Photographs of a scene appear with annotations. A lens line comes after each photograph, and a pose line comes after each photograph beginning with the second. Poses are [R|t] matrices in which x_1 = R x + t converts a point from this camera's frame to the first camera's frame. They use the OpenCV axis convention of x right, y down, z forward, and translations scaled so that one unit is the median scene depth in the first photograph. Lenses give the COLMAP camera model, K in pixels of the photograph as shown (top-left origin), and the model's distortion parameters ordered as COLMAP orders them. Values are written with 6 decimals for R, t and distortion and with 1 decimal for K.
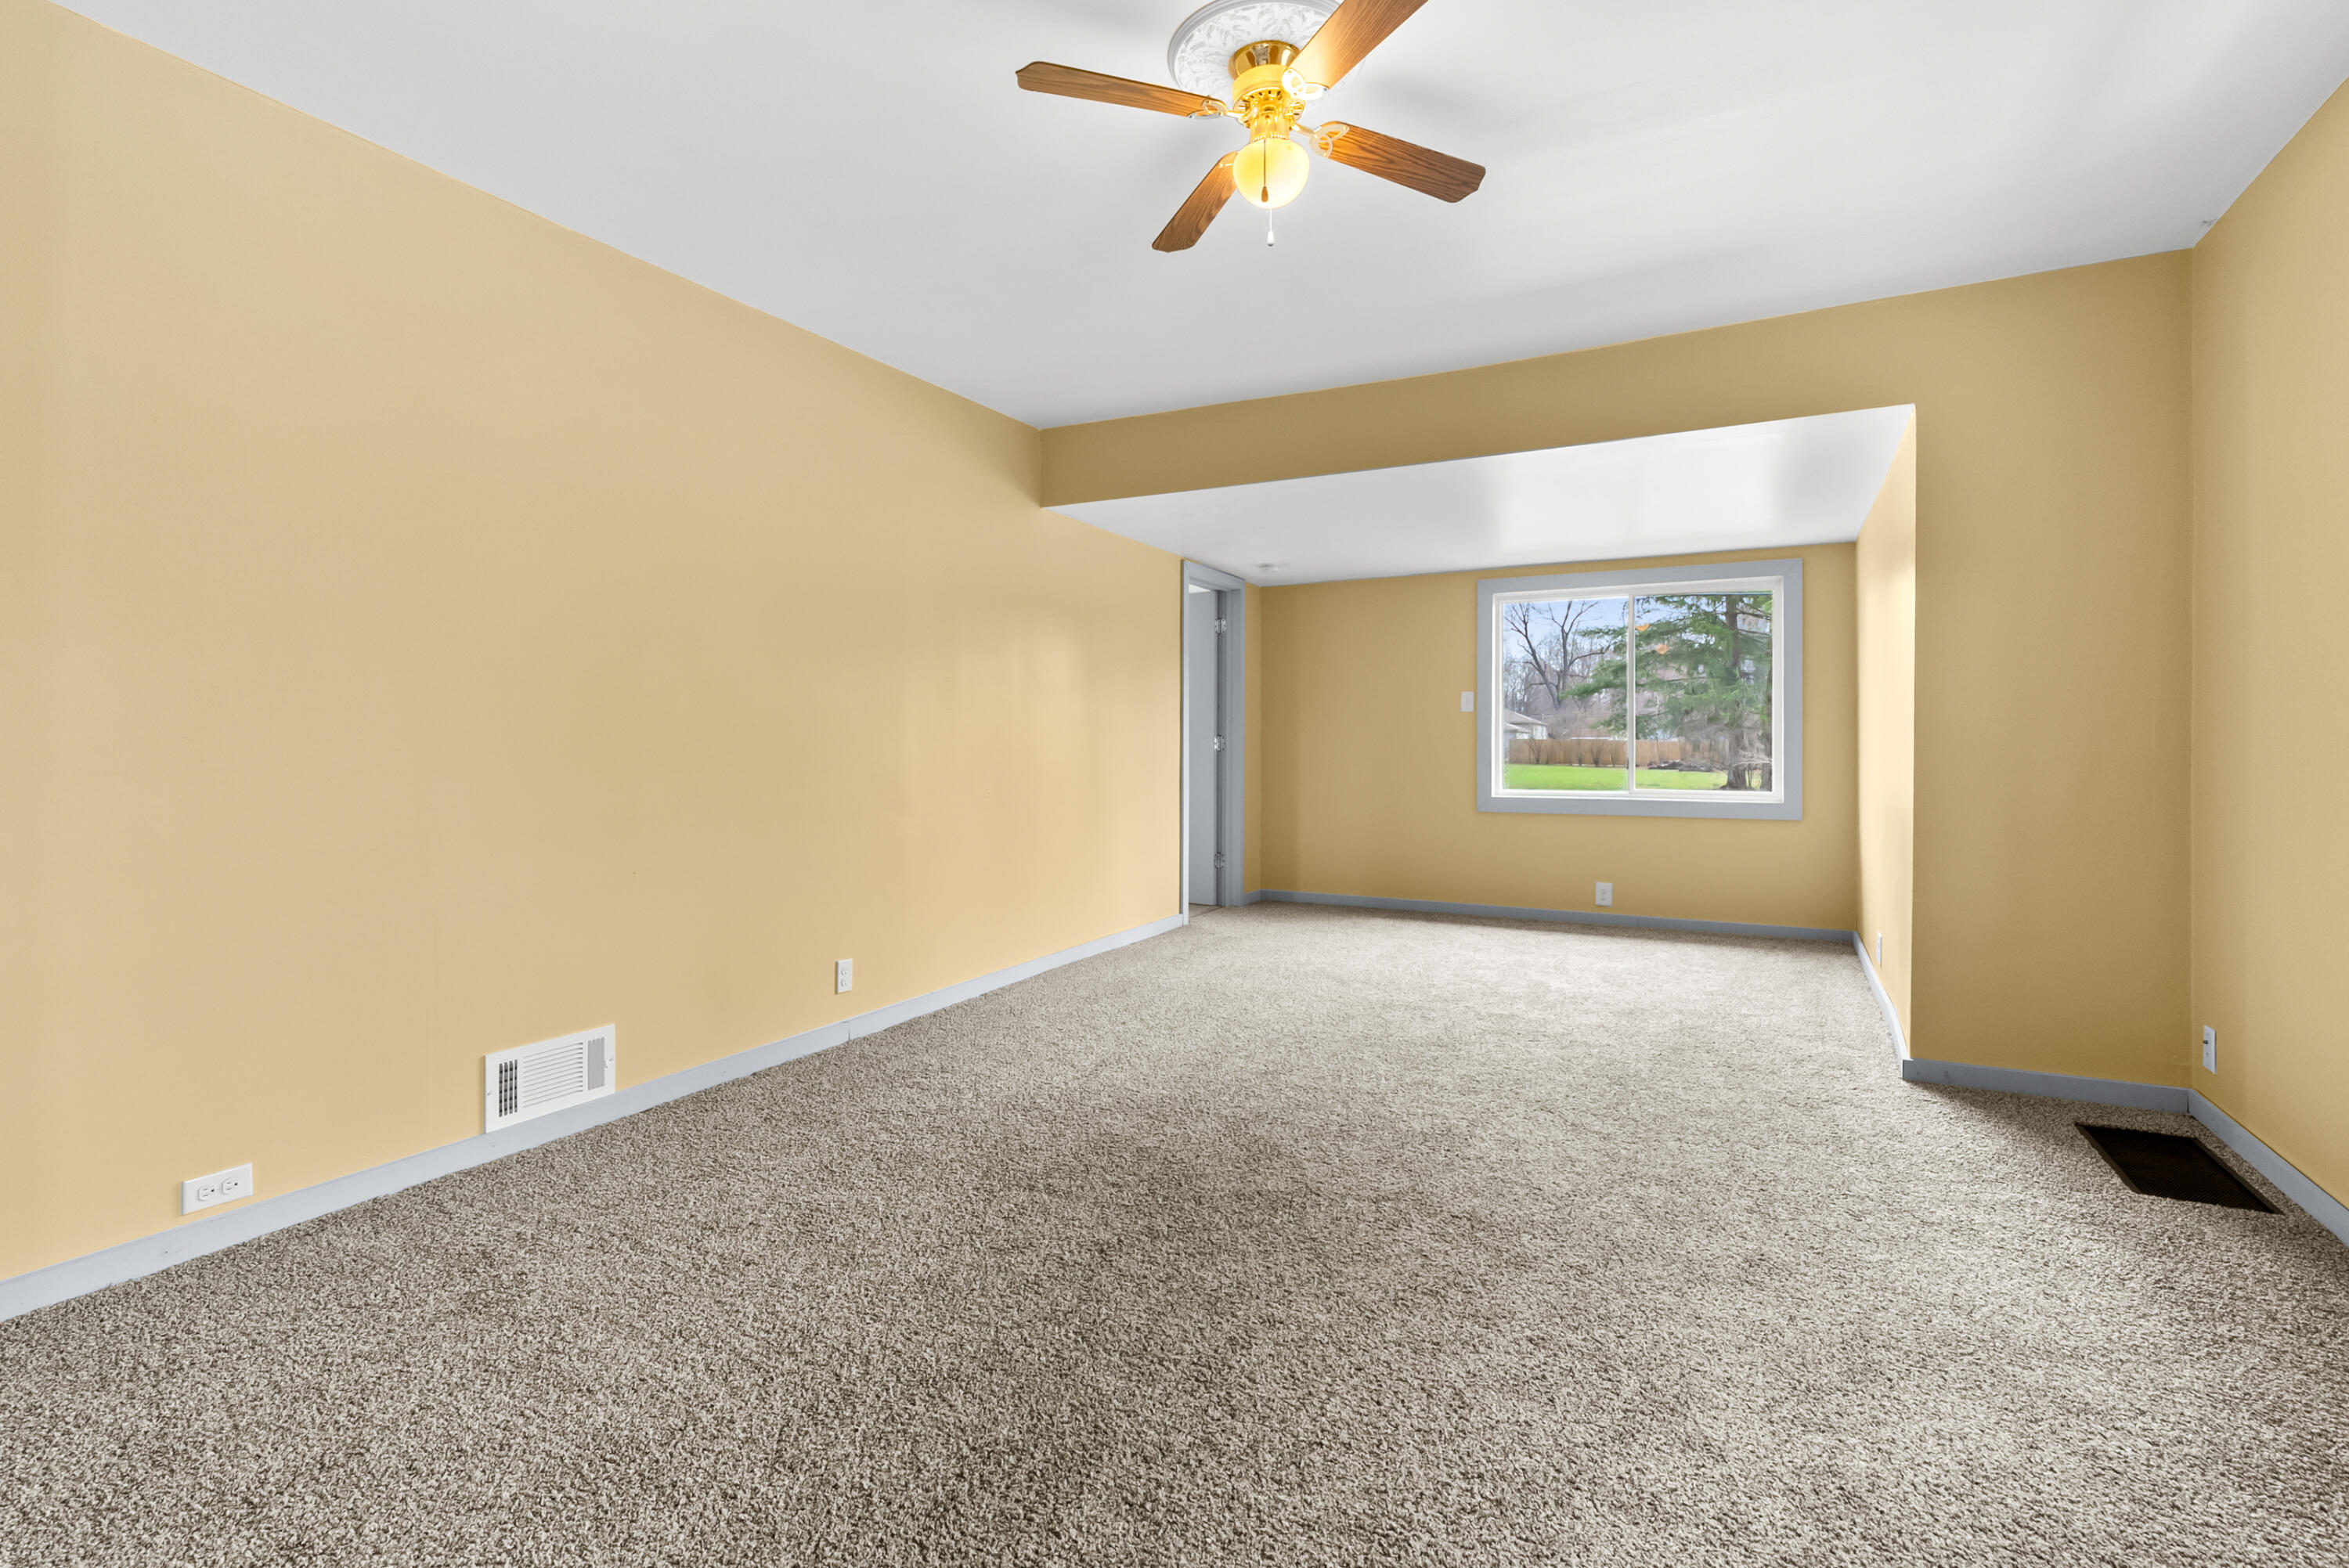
lens RADIAL K [[1079.9, 0, 1201.6], [0, 1079.9, 774.5], [0, 0, 1]] dist [-0.019785, 0.008364]
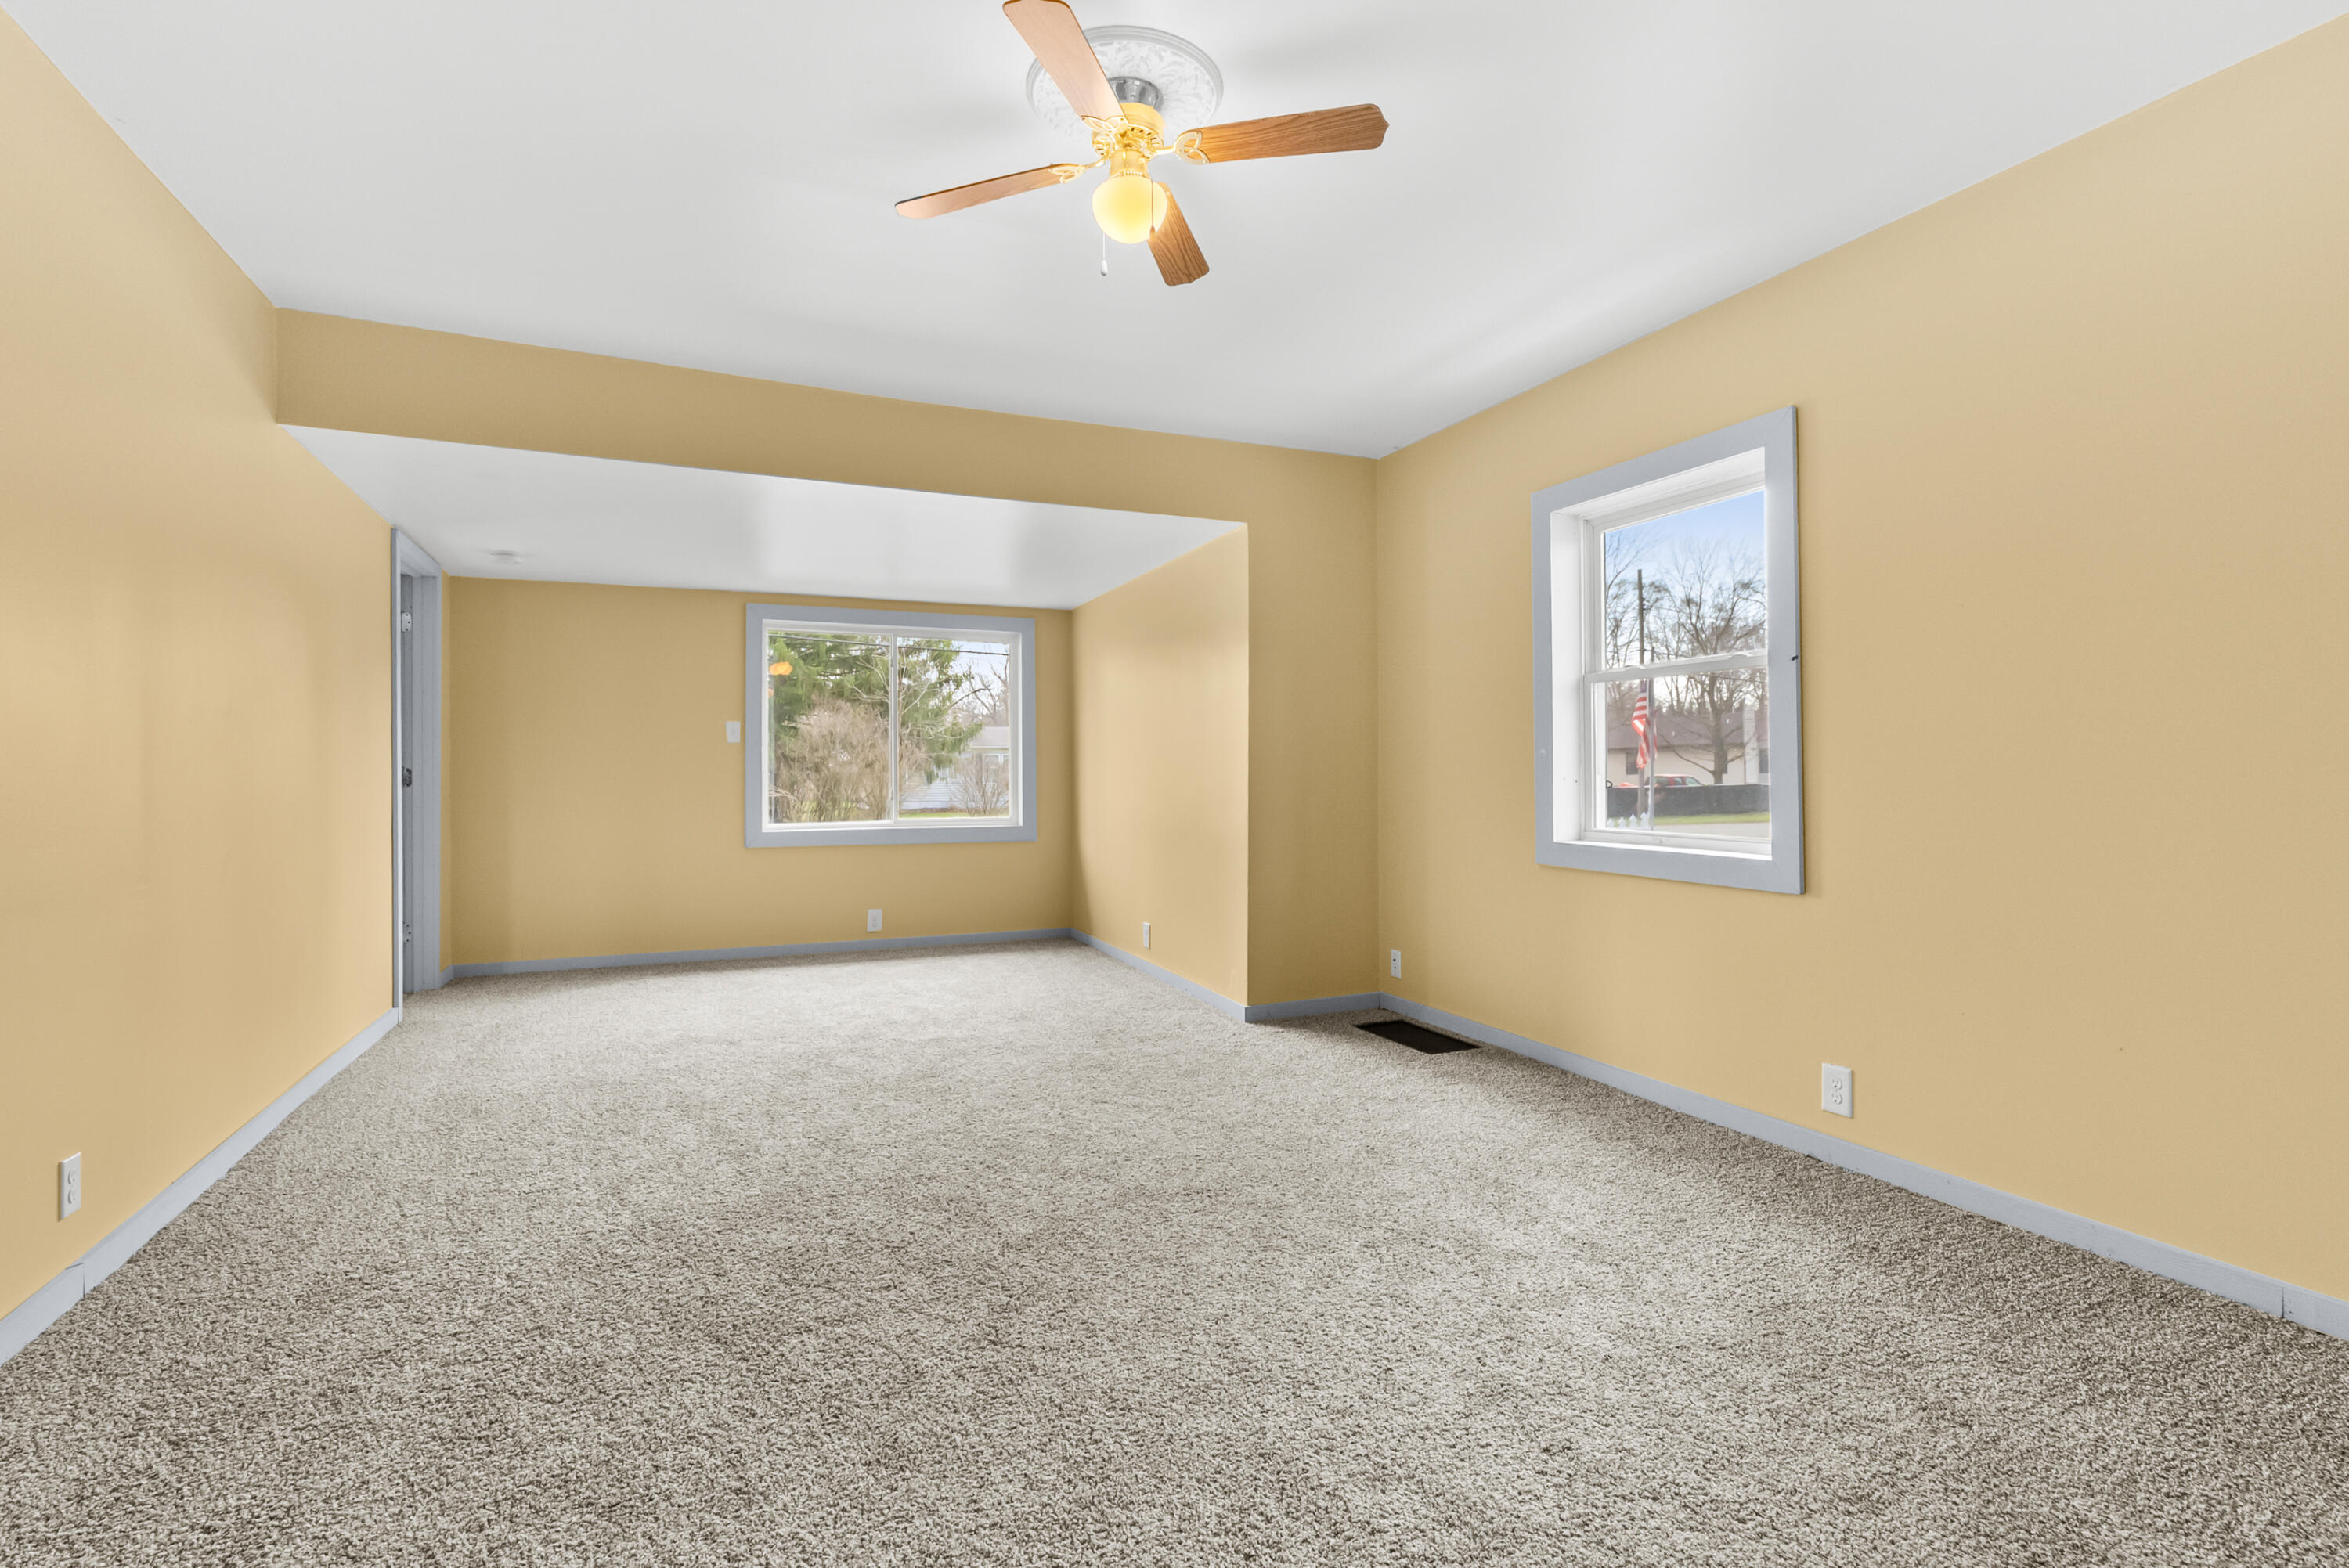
lens RADIAL K [[1079.9, 0, 1201.6], [0, 1079.9, 774.5], [0, 0, 1]] dist [-0.019785, 0.008364]
pose [[0.623308, -0.002533, 0.781972, -0.478204], [0.028153, 0.999419, -0.019204, -0.000471], [-0.781469, 0.033984, 0.623018, 0.215043]]
